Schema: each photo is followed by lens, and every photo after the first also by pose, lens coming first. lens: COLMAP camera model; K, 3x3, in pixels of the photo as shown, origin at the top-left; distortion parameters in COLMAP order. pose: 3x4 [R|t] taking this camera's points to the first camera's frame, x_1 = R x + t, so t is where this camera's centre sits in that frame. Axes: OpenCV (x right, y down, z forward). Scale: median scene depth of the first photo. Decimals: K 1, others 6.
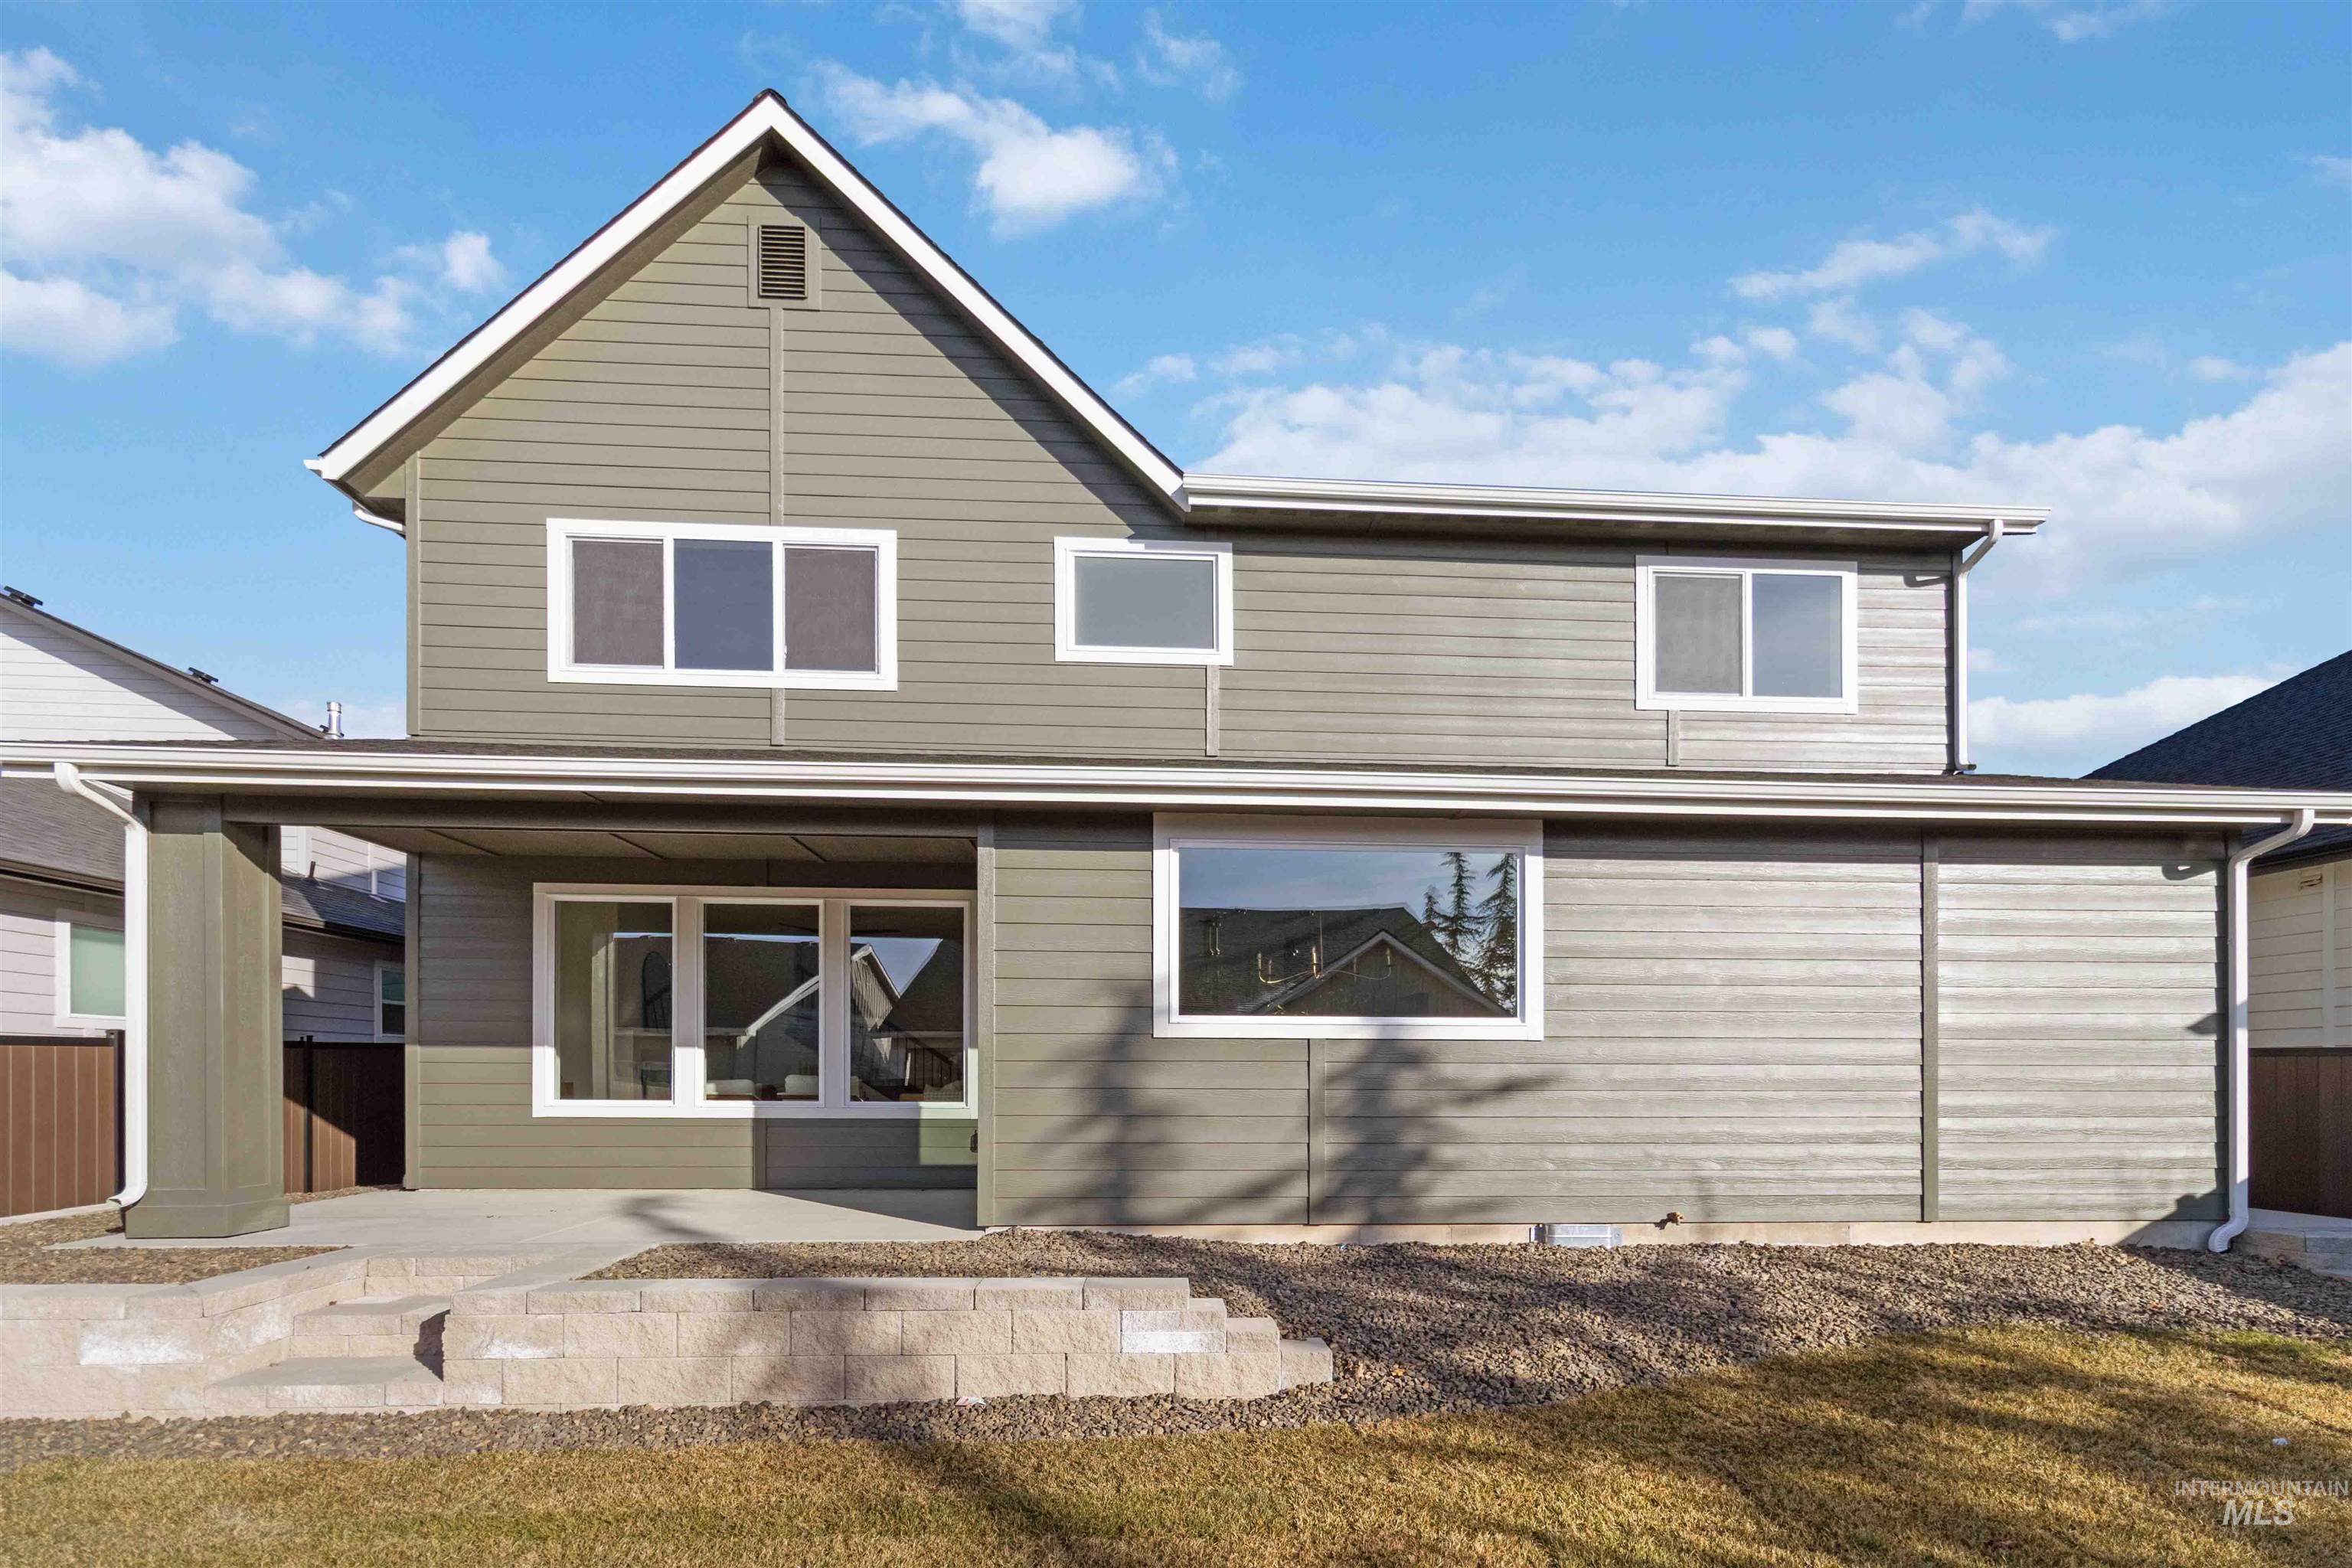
lens RADIAL K [[1049.1, 0, 1176.6], [0, 1049.1, 1087.5], [0, 0, 1]] dist [0.002600, 0.000114]
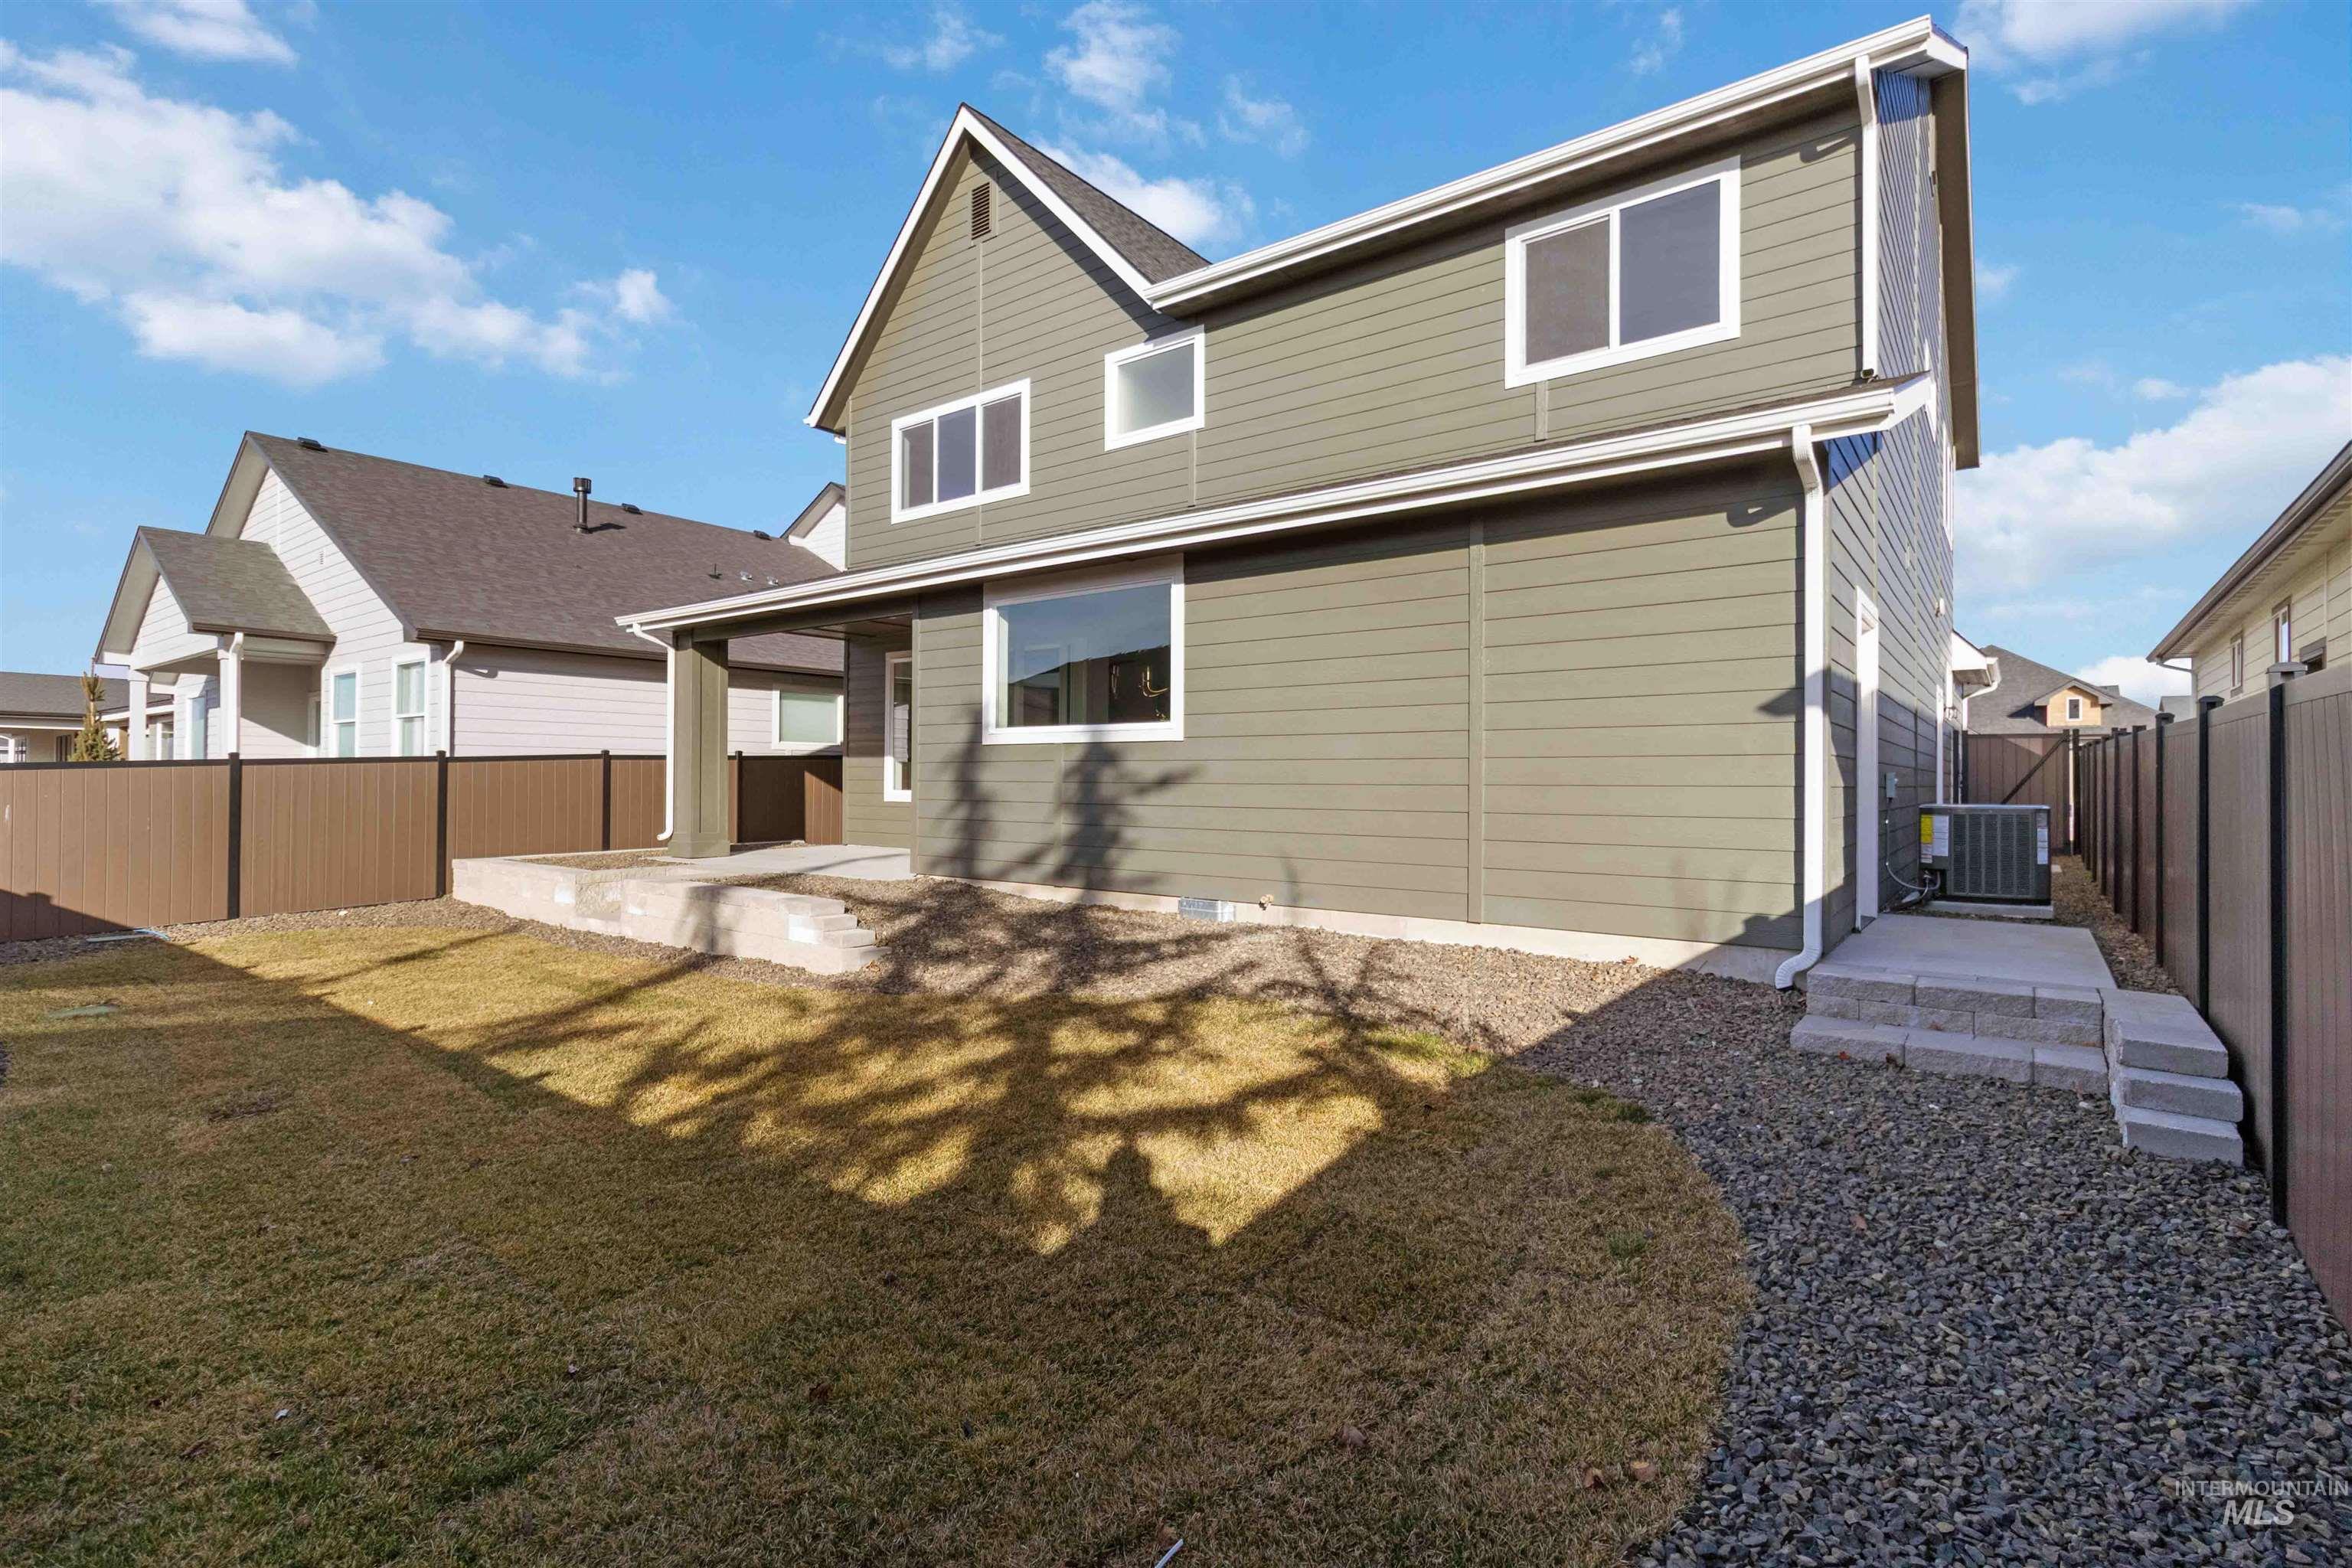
lens RADIAL K [[1082.7, 0, 1176.0], [0, 1082.7, 784.0], [0, 0, 1]] dist [-0.003785, -0.000292]
pose [[0.757102, 0.003094, -0.653290, 0.920939], [-0.007520, 0.999964, -0.003979, 0.006644], [0.653254, 0.007925, 0.757098, 0.064270]]
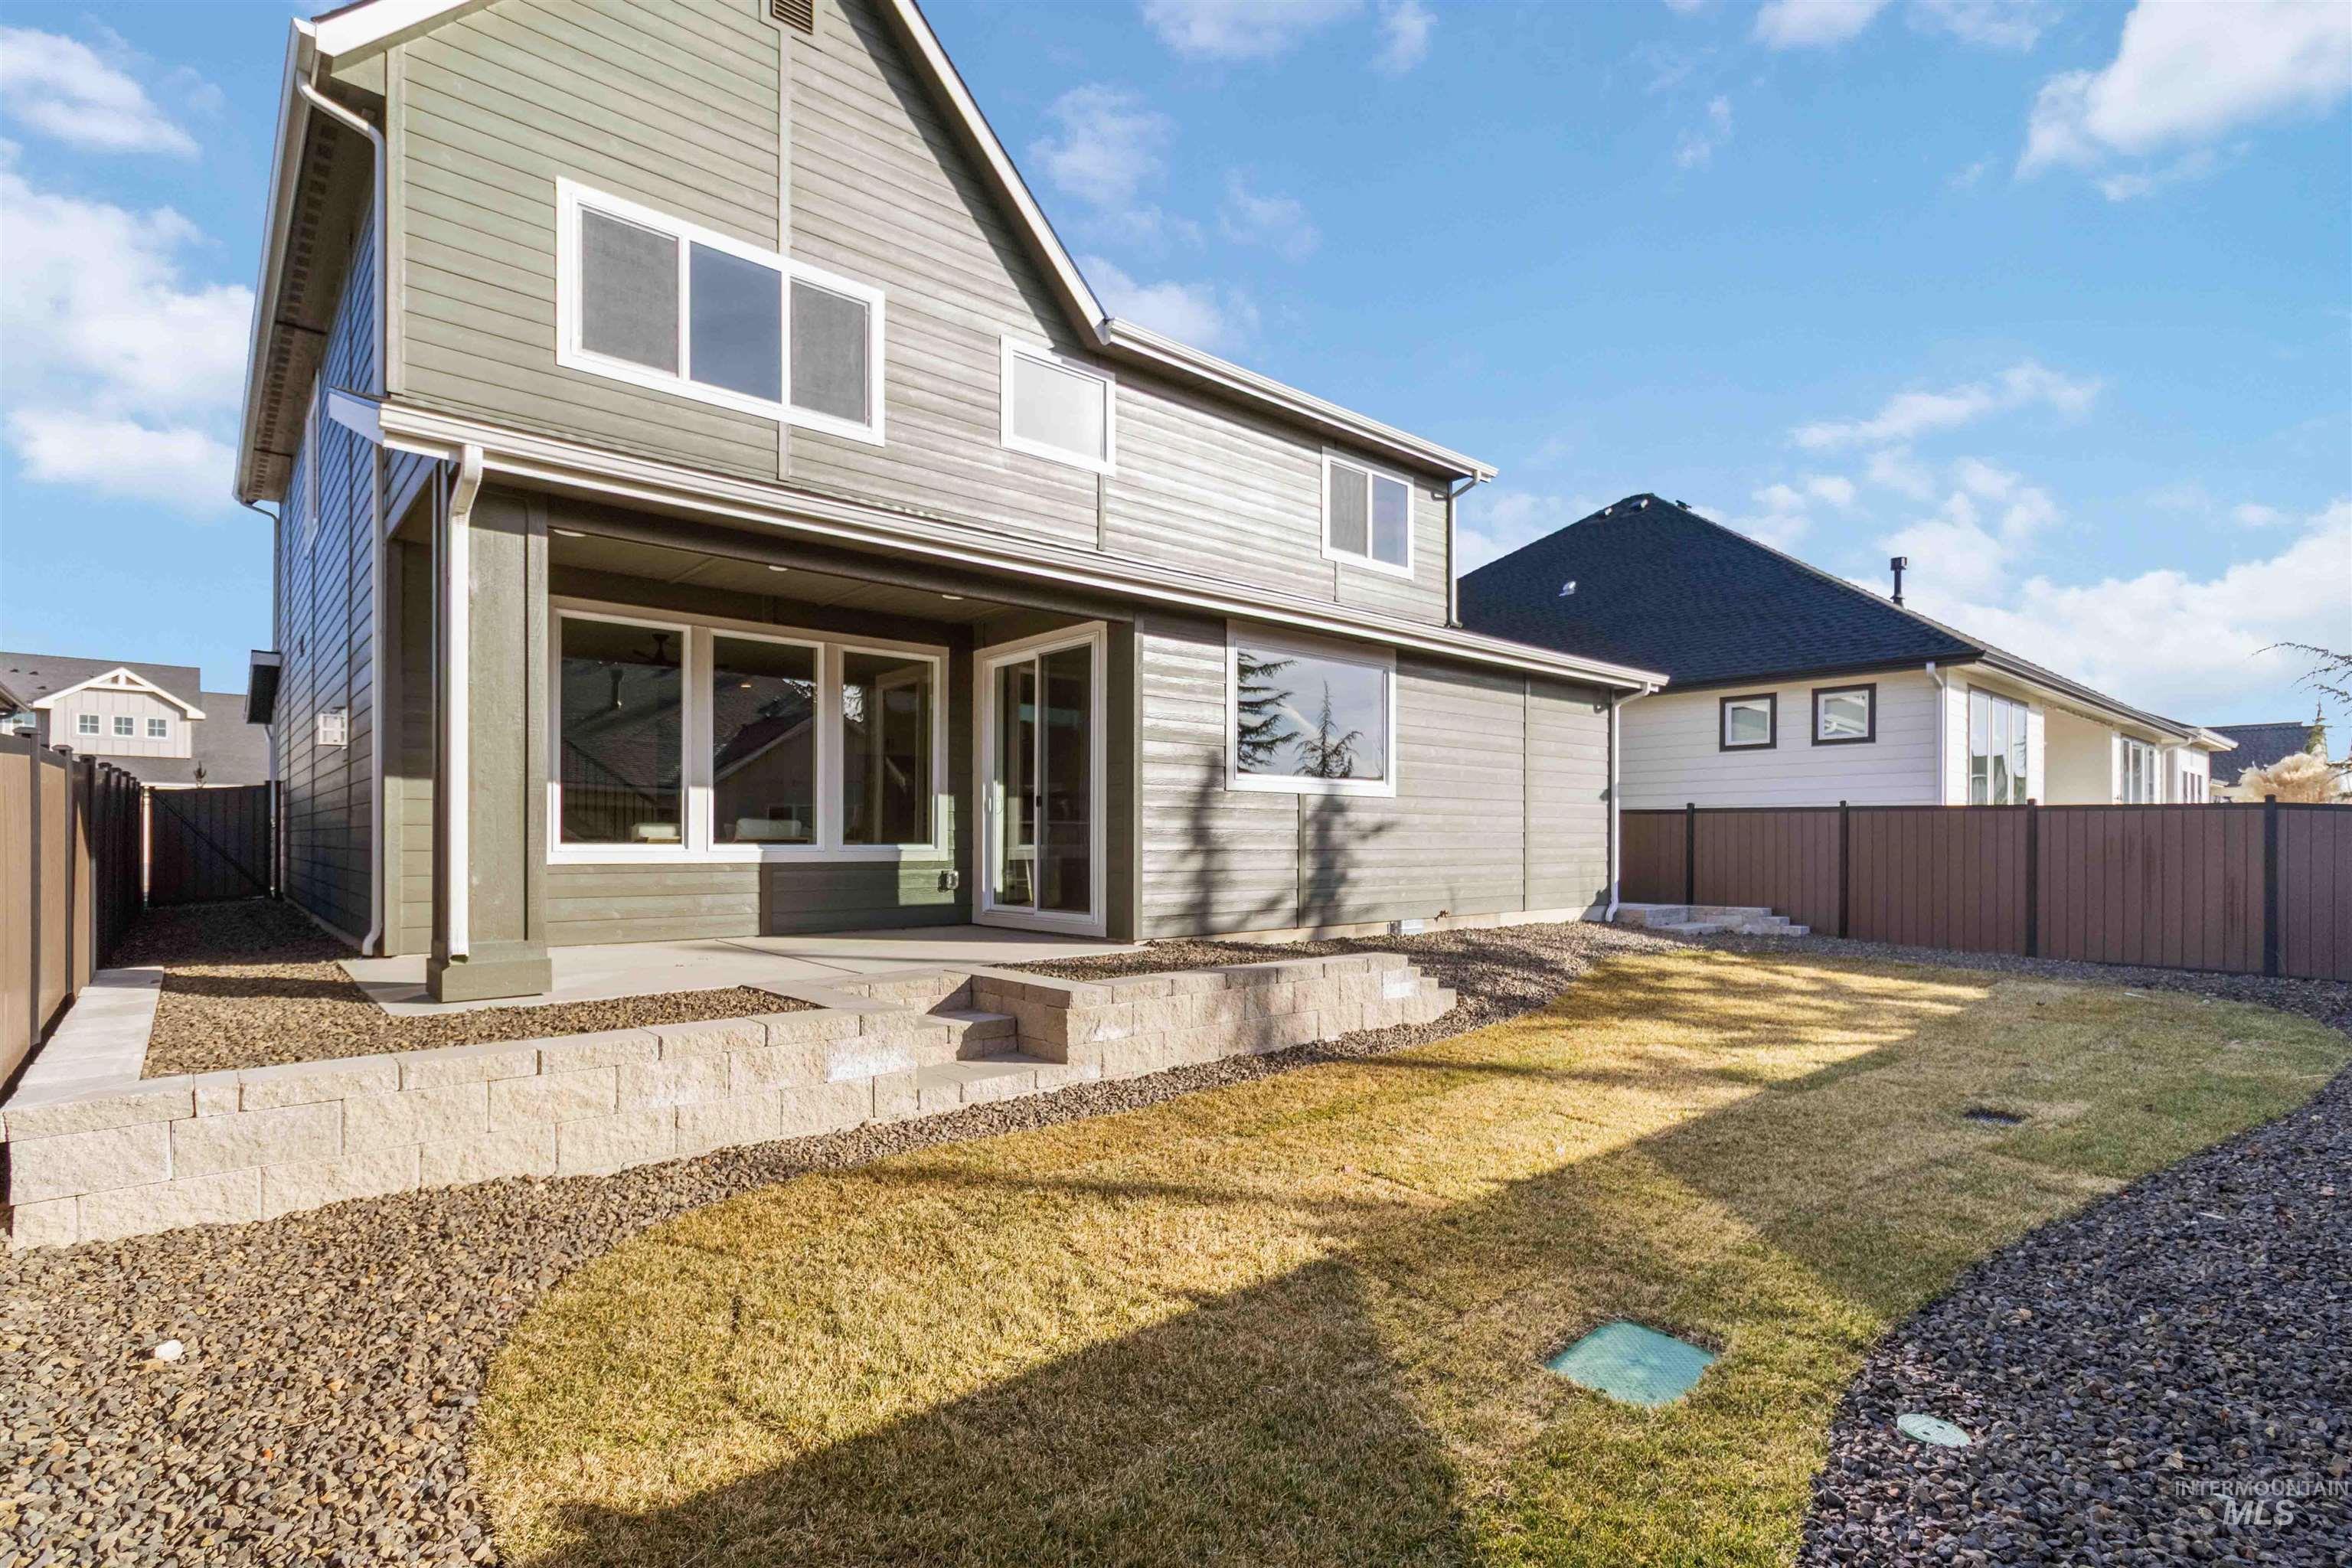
lens RADIAL K [[1486.7, 0, 826.7], [0, 1486.7, 847.0], [0, 0, 1]] dist [0.004540, 0.000753]
pose [[0.776187, -0.004105, 0.630489, -1.304537], [0.005316, 0.999986, -0.000033, 0.017414], [-0.630480, 0.003377, 0.776198, -0.105776]]
